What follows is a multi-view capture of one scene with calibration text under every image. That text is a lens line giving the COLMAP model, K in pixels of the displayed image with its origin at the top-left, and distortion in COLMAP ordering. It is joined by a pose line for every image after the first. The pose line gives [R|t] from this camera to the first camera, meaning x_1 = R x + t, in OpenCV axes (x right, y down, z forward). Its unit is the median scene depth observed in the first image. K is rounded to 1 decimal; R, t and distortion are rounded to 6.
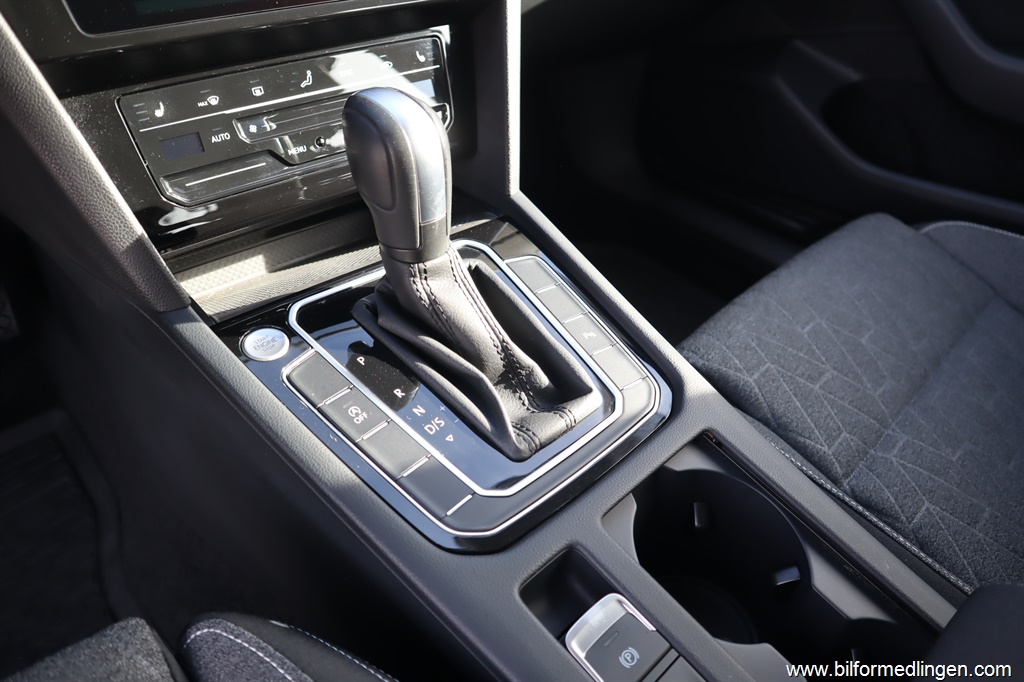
lens RADIAL K [[714.1, 0, 512.0], [0, 714.1, 341.0], [0, 0, 1]] dist [-0.124168, 0.081257]
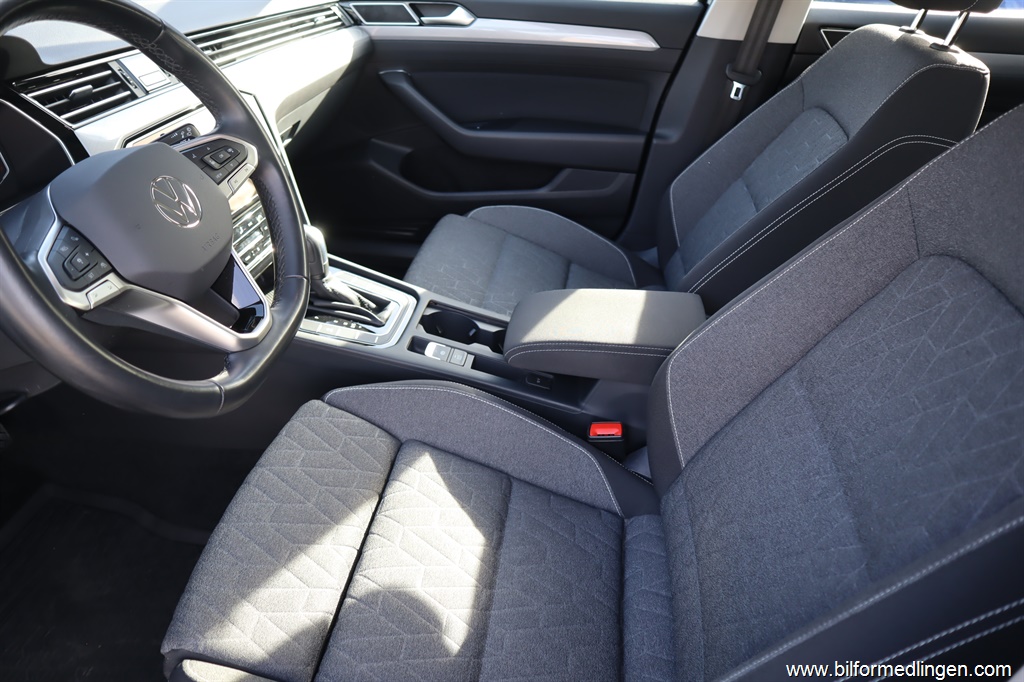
lens RADIAL K [[705.4, 0, 512.0], [0, 705.4, 341.0], [0, 0, 1]] dist [-0.125664, 0.080986]
pose [[0.793467, -0.357305, 0.492690, -0.895073], [0.383955, 0.921982, 0.050282, 0.243920], [-0.472217, 0.149274, 0.868751, -1.579035]]
